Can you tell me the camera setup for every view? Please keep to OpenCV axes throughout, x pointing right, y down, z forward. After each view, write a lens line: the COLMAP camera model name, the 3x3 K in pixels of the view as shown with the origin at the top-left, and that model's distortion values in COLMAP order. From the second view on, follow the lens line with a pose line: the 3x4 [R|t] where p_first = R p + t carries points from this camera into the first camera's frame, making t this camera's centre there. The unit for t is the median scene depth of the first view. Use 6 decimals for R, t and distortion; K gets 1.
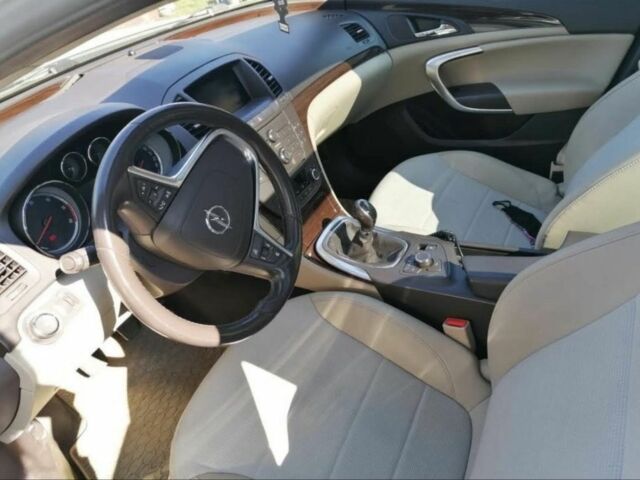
lens RADIAL K [[466.1, 0, 320.0], [0, 466.1, 240.0], [0, 0, 1]] dist [0.005638, 0.002276]
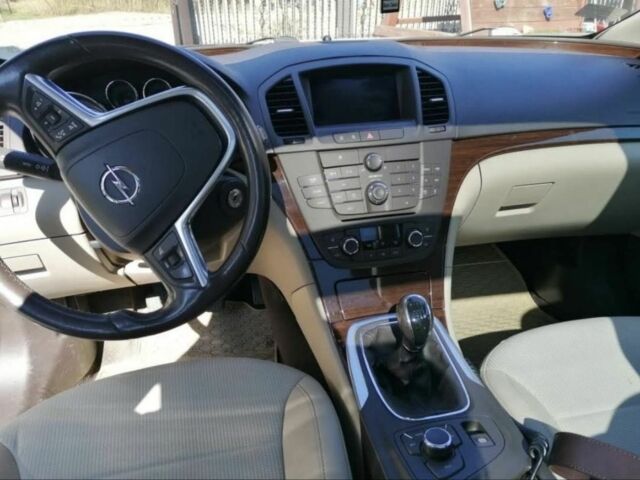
lens RADIAL K [[466.1, 0, 320.0], [0, 466.1, 240.0], [0, 0, 1]] dist [0.005638, 0.002276]
pose [[0.639592, 0.424775, -0.640694, 0.370553], [-0.500065, 0.862914, 0.072900, -0.129051], [0.583829, 0.273763, 0.764328, 0.420293]]
